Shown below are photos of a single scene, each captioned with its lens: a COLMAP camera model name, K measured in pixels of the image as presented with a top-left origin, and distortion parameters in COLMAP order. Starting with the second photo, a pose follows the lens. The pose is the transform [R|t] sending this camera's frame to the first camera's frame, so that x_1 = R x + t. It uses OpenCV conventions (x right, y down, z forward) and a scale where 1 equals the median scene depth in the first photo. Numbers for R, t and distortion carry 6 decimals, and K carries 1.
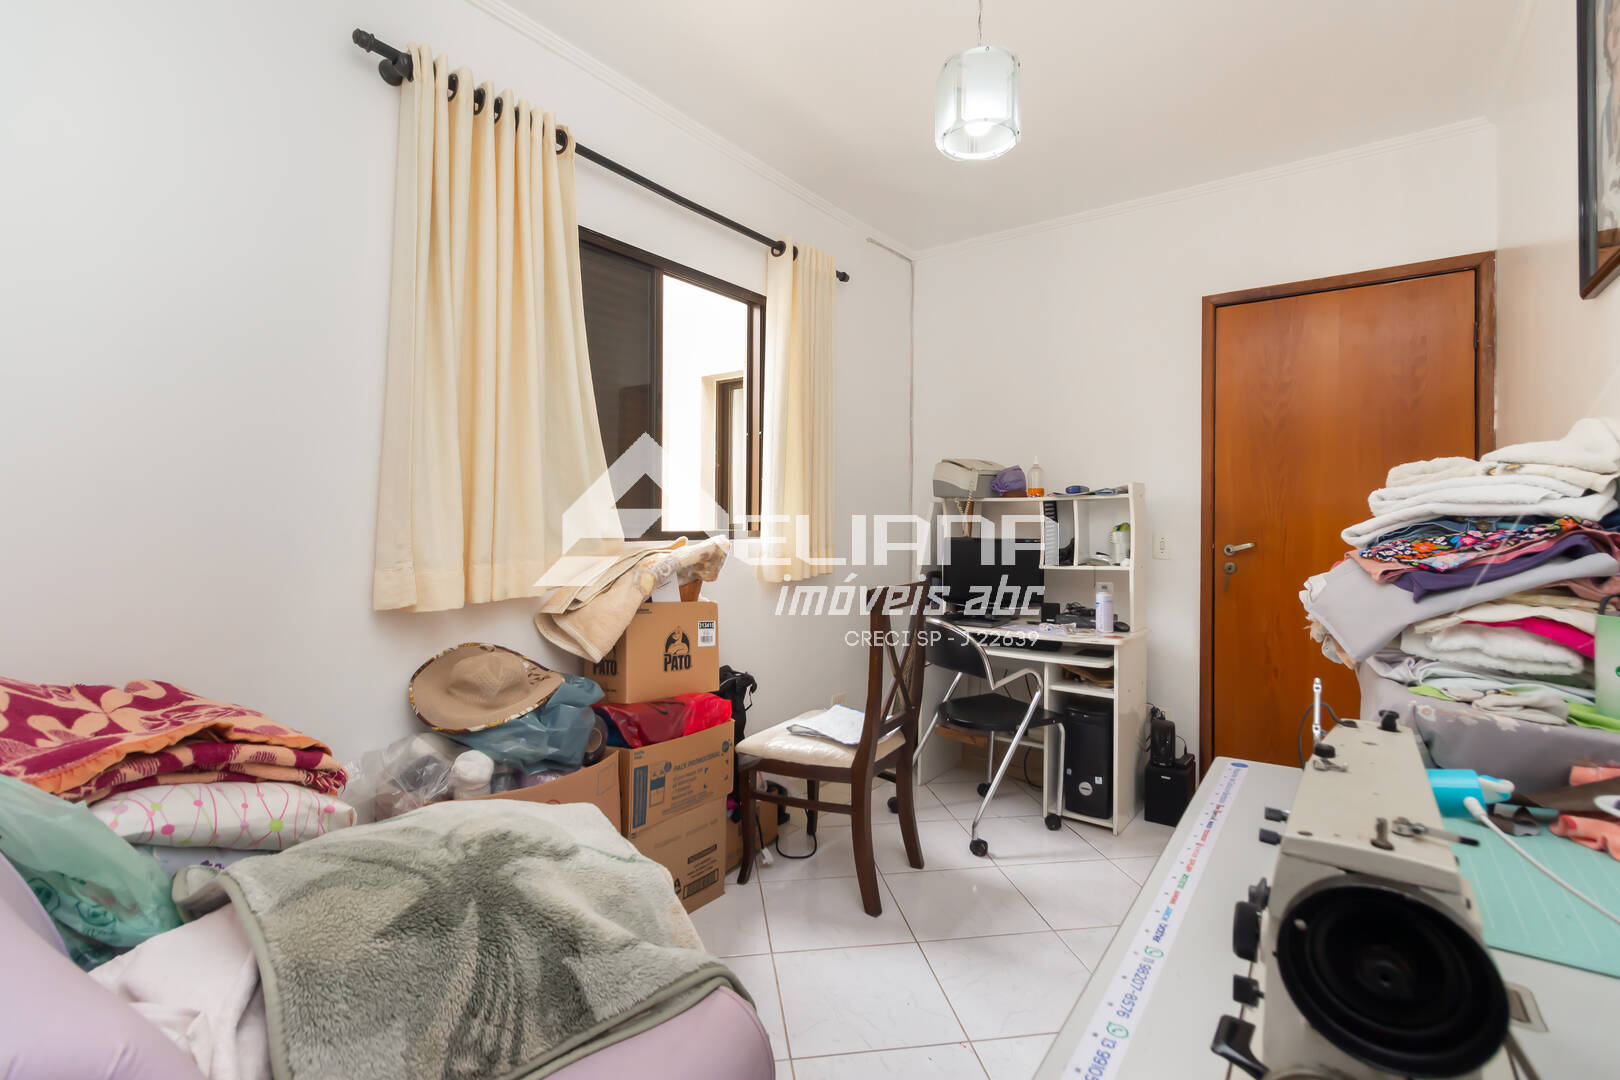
lens RADIAL K [[769.4, 0, 803.3], [0, 769.4, 523.9], [0, 0, 1]] dist [0.001040, 0.000317]
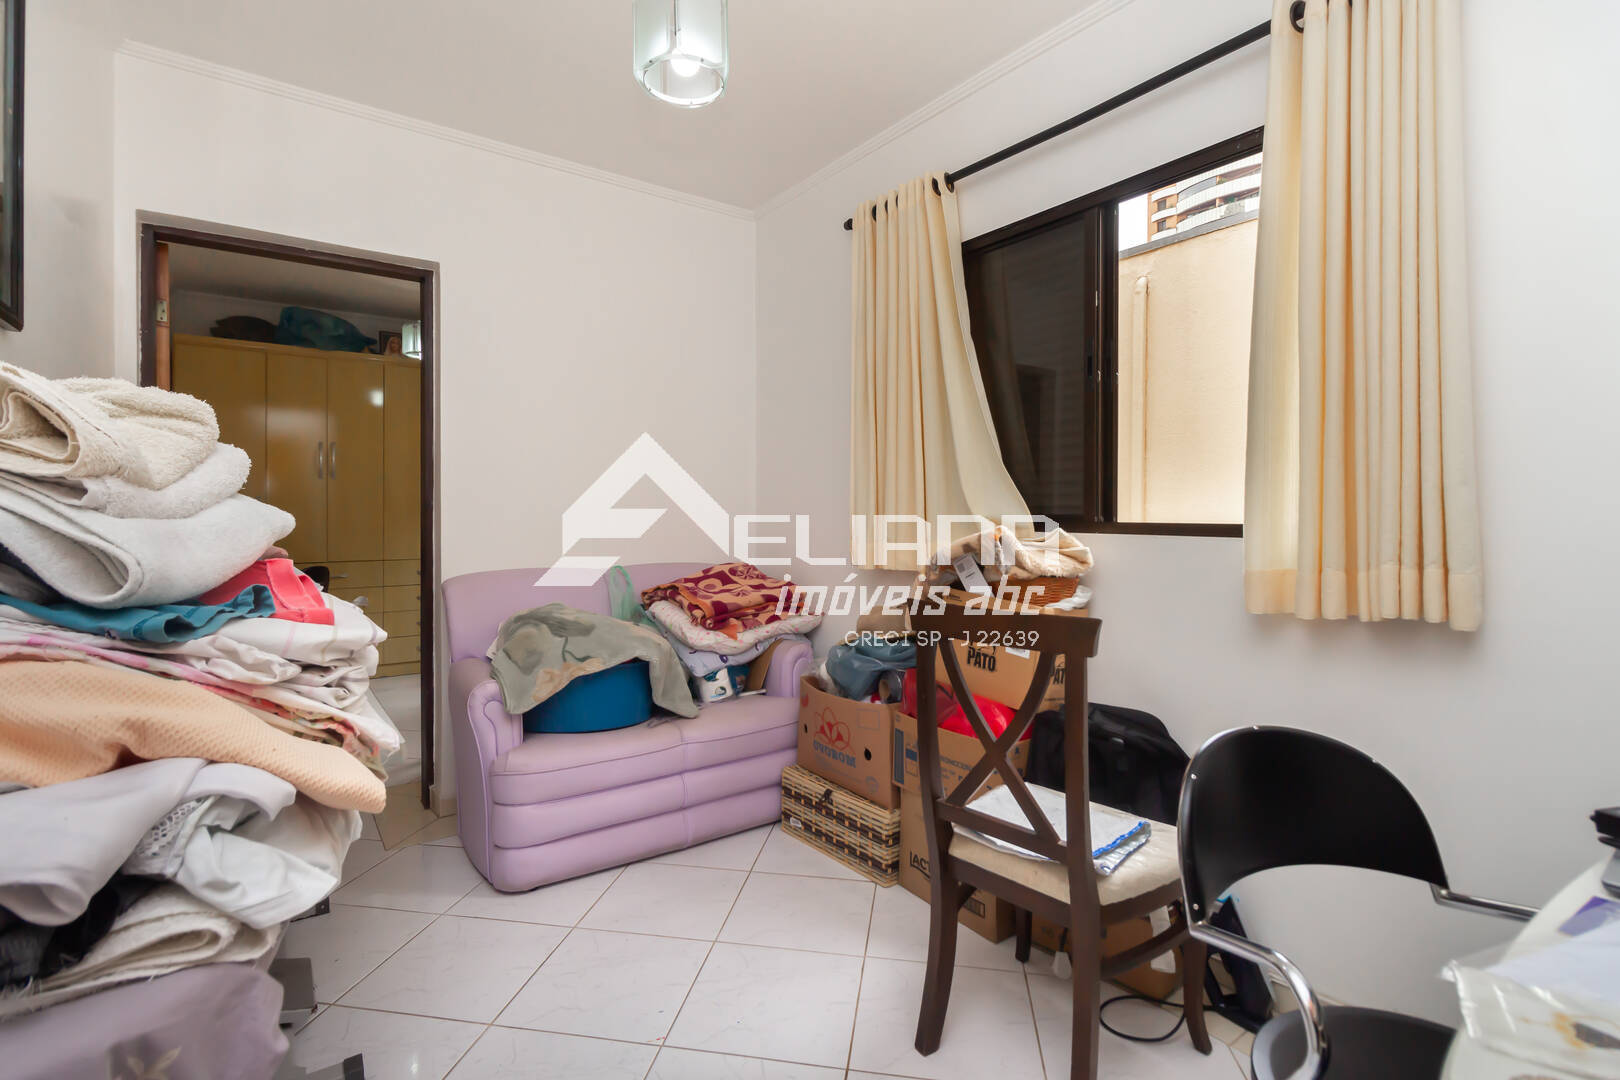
lens RADIAL K [[769.4, 0, 803.3], [0, 769.4, 523.9], [0, 0, 1]] dist [0.001040, 0.000317]
pose [[-0.321414, 0.004634, -0.946927, 0.804347], [-0.006497, 0.999954, 0.007099, 0.009471], [0.946916, 0.008434, -0.321369, 1.112264]]
